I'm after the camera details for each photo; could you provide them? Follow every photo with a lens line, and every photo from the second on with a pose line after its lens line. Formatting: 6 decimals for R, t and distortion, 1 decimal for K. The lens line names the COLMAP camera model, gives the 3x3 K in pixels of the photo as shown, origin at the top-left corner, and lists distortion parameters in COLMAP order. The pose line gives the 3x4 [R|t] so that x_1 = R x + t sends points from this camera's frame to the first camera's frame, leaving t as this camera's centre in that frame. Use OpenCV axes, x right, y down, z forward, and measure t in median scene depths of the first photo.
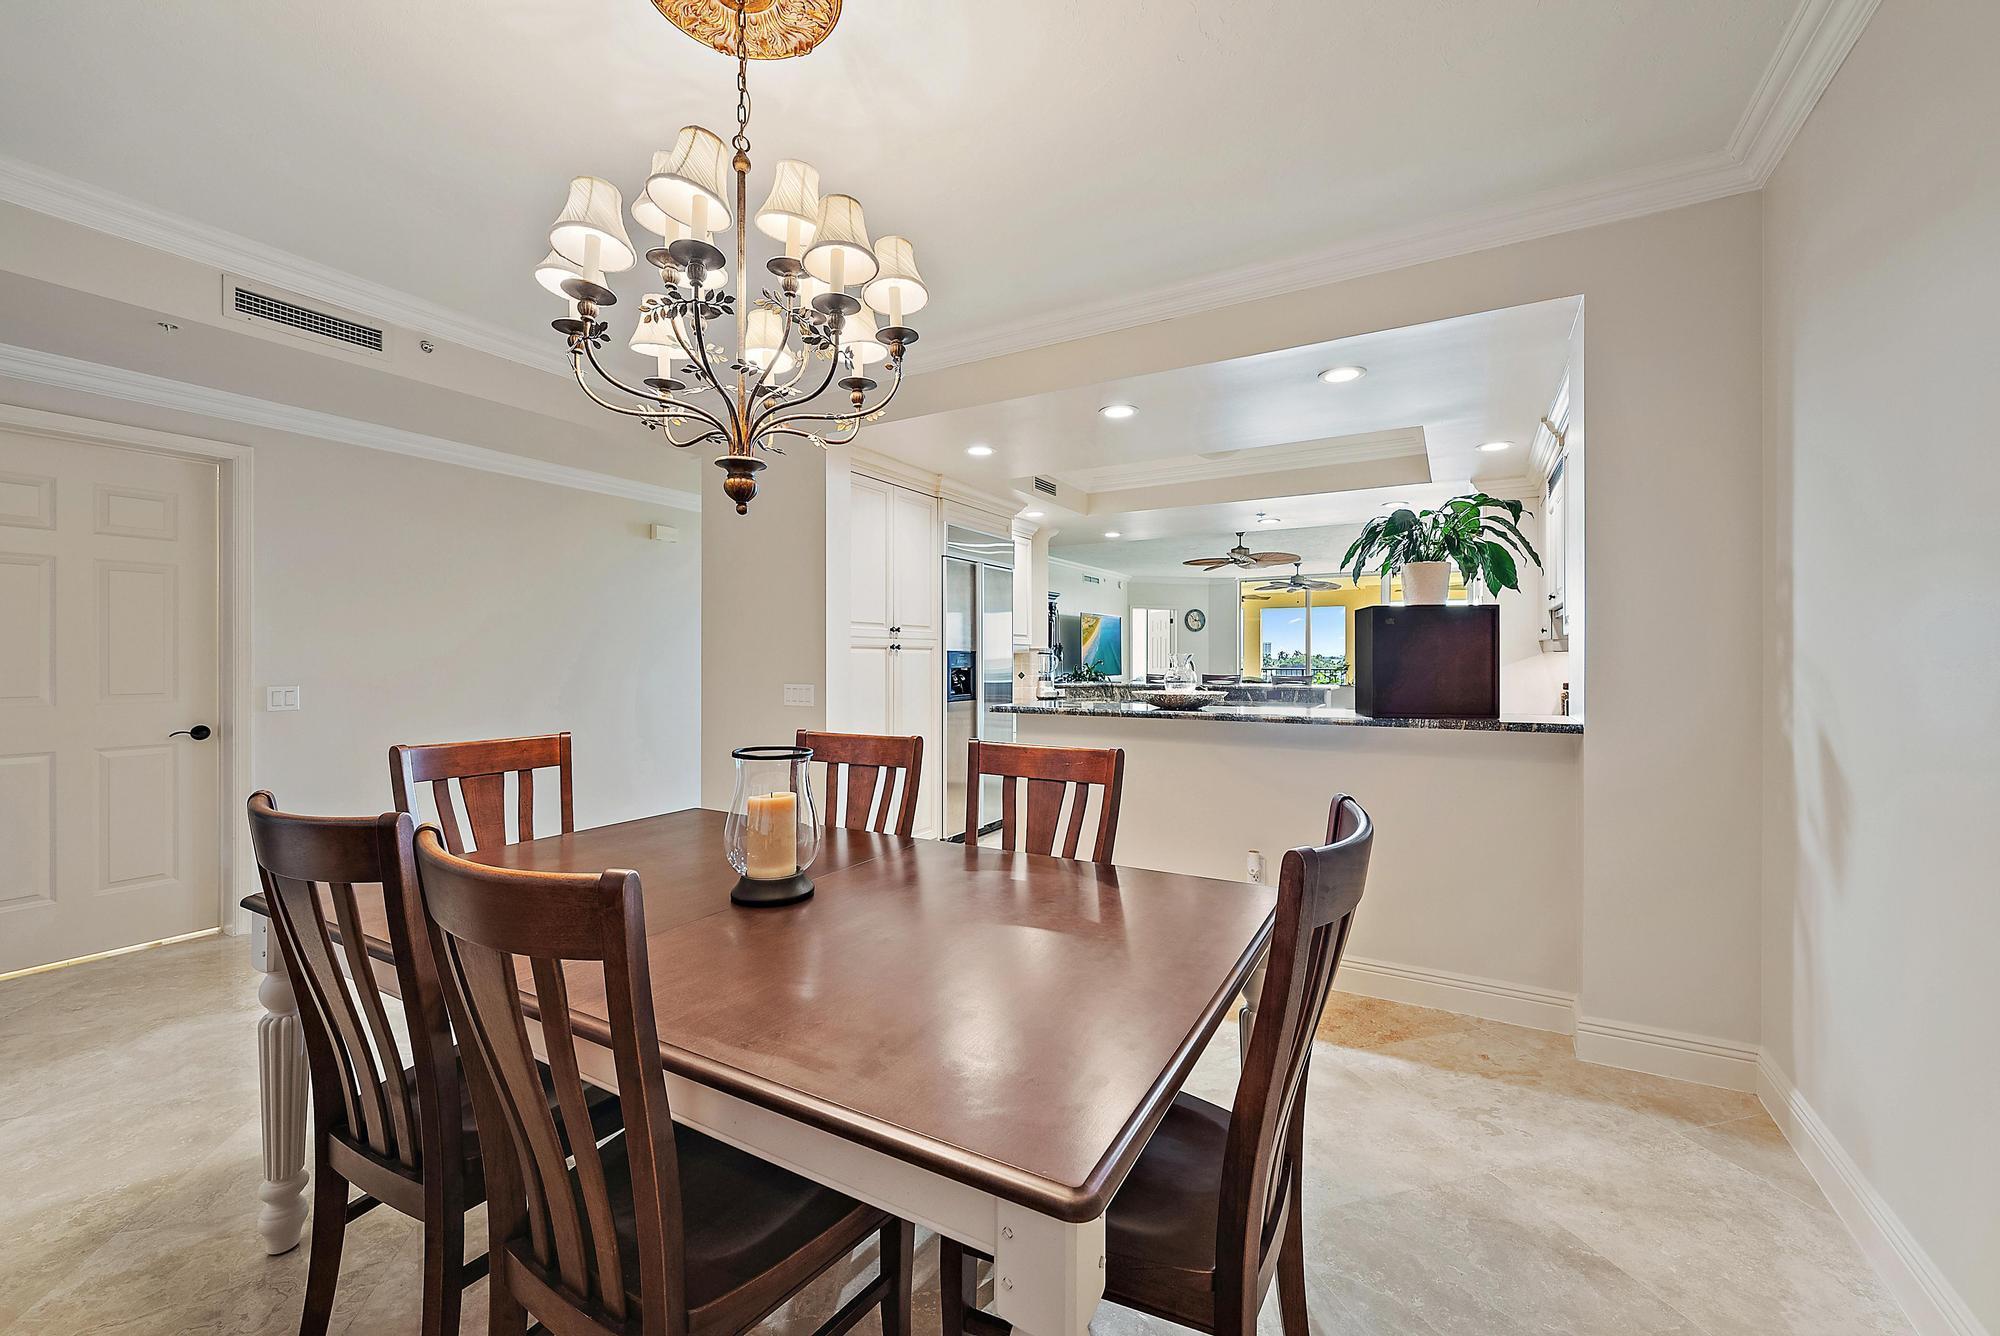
lens RADIAL K [[795.8, 0, 1007.1], [0, 795.8, 658.0], [0, 0, 1]] dist [-0.001002, -0.000297]
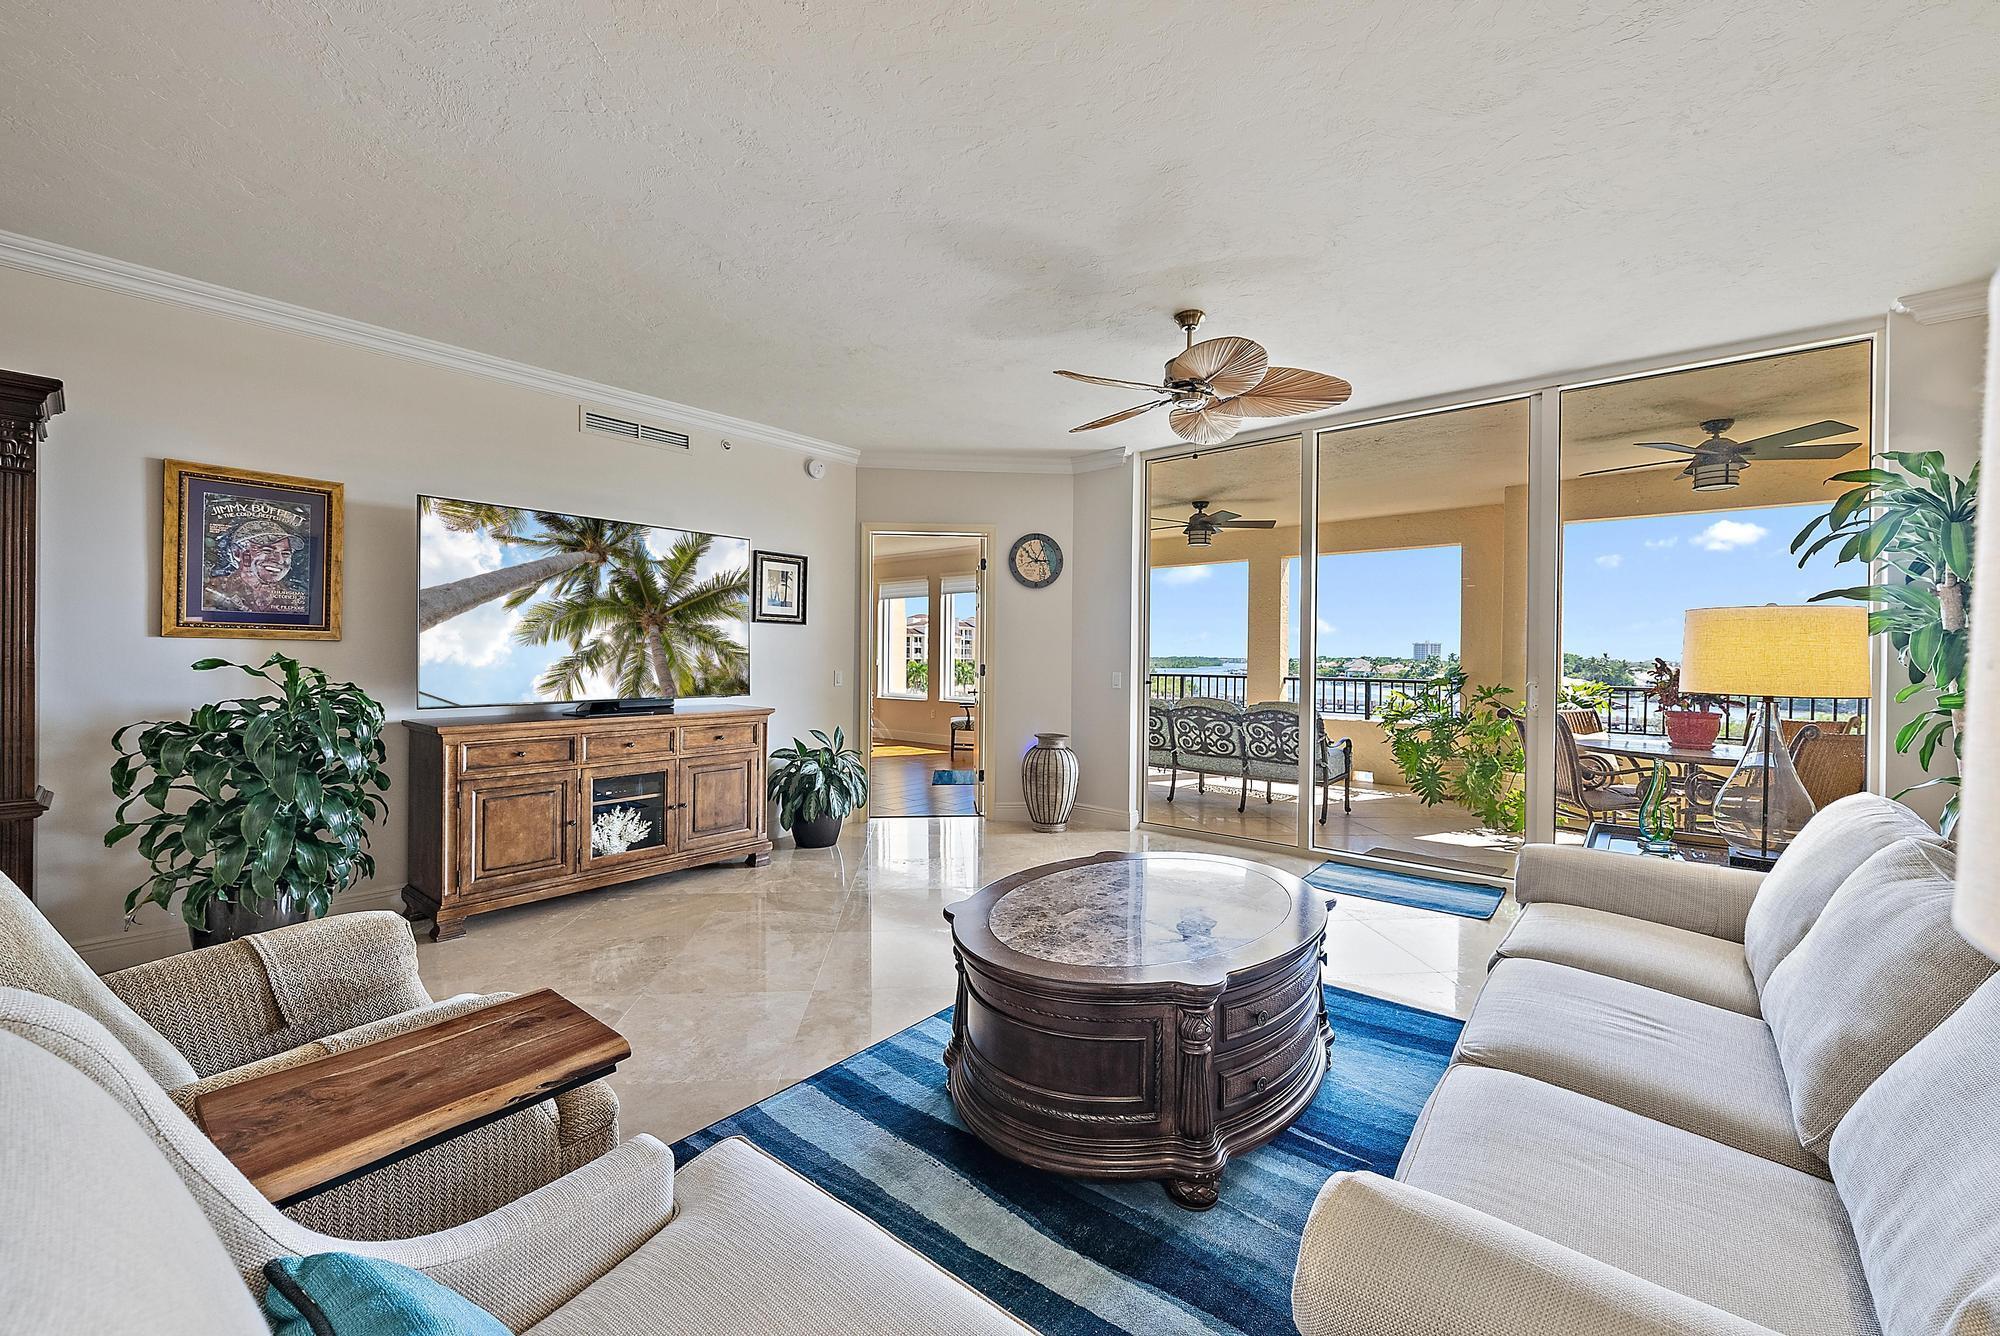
lens RADIAL K [[789.4, 0, 1003.8], [0, 789.4, 658.6], [0, 0, 1]] dist [-0.000898, 0.000007]
pose [[0.982486, 0.008834, -0.186126, 0.794015], [-0.008585, 0.999961, 0.002144, 0.005496], [0.186138, -0.000509, 0.982523, 1.602615]]
